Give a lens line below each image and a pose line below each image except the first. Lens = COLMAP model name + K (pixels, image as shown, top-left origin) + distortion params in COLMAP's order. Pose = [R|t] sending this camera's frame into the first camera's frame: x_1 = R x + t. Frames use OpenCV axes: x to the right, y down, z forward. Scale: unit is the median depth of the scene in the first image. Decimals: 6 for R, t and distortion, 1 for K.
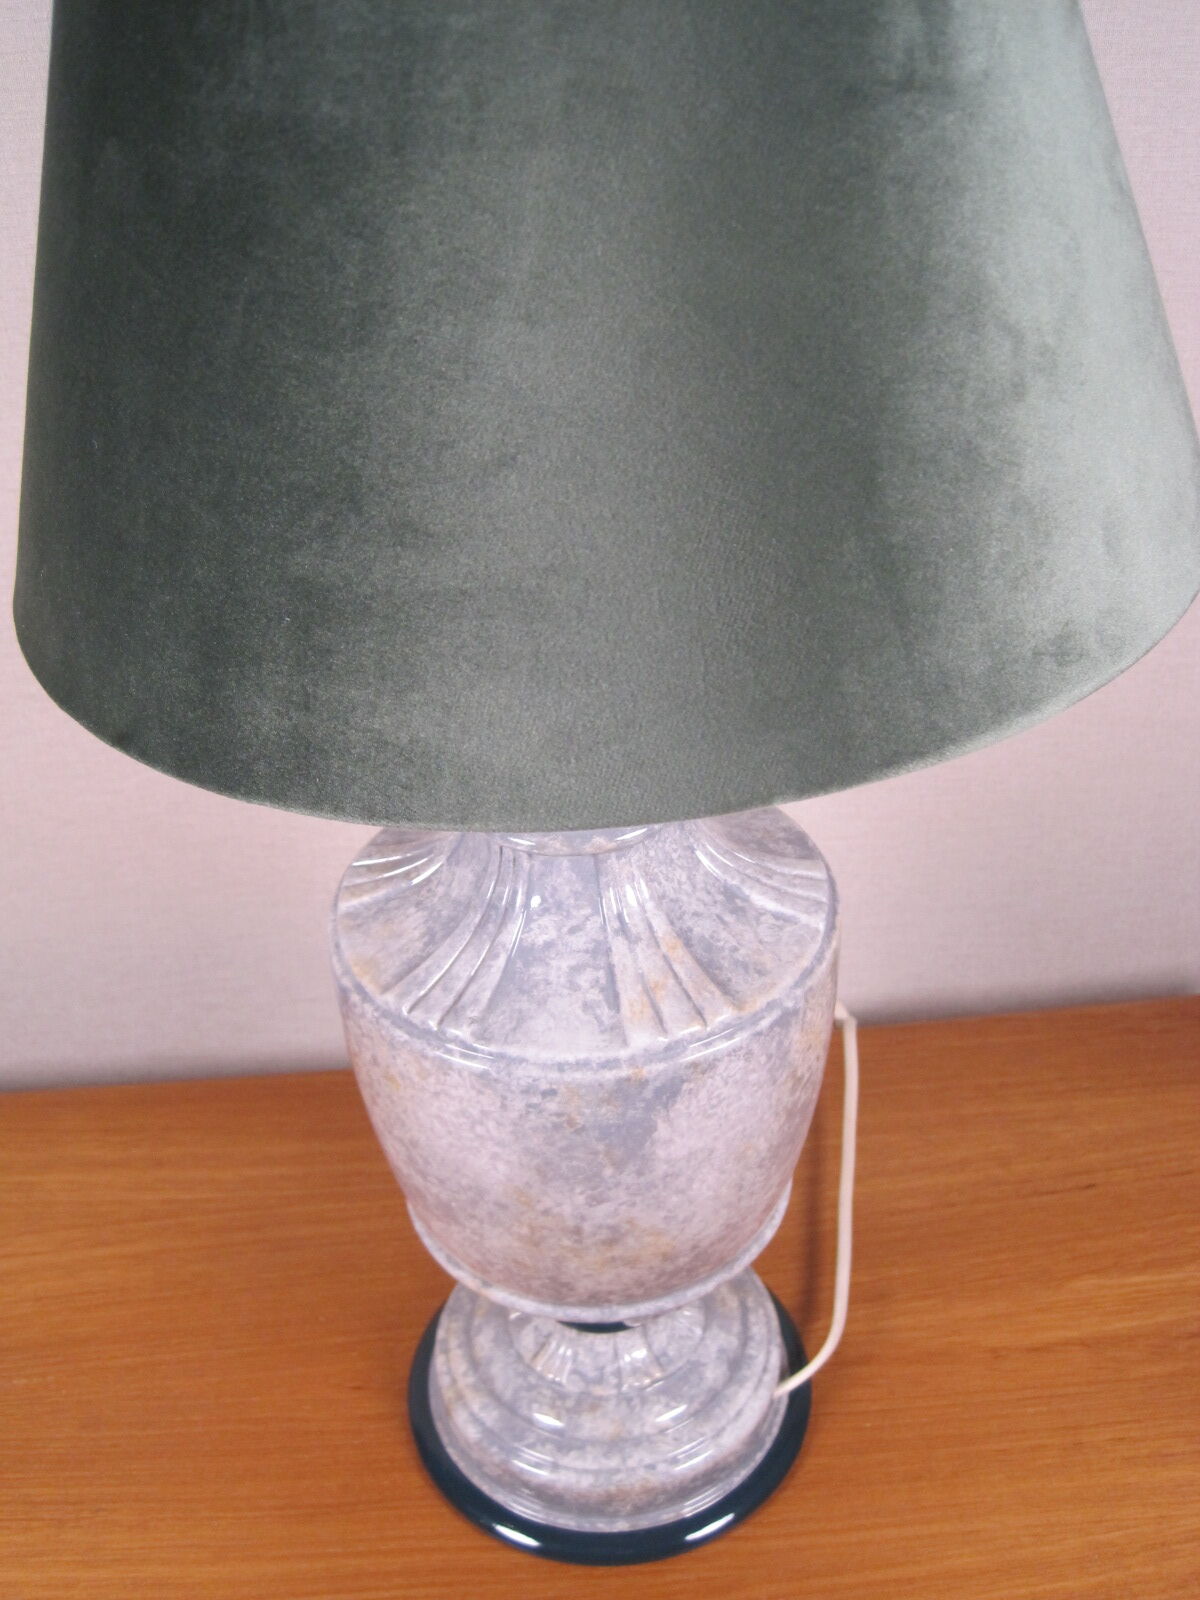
lens RADIAL K [[1596.1, 0, 600.0], [0, 1596.1, 800.0], [0, 0, 1]] dist [-0.175409, 0.118680]
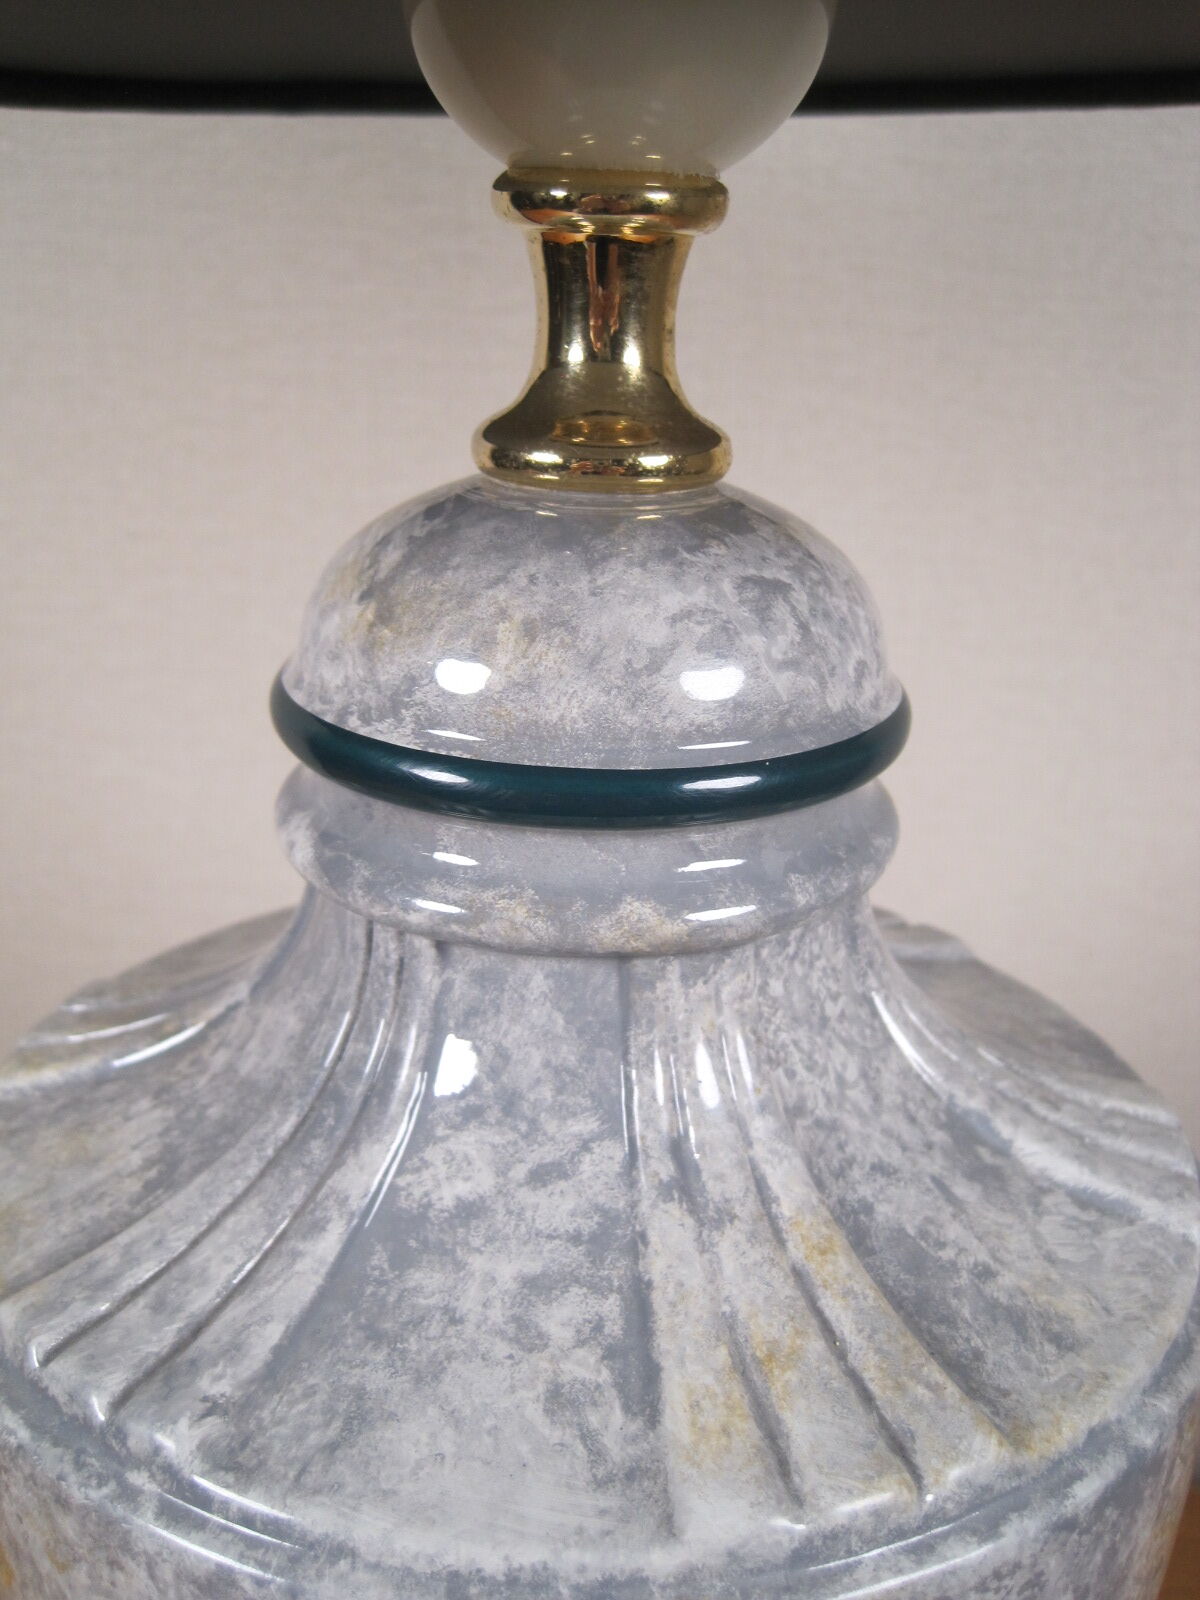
lens RADIAL K [[1596.1, 0, 600.0], [0, 1596.1, 800.0], [0, 0, 1]] dist [-0.175409, 0.118680]
pose [[0.996116, 0.082240, -0.031451, 0.000004], [-0.087522, 0.963858, -0.251631, 0.088563], [0.009620, 0.253406, 0.967312, 0.641369]]
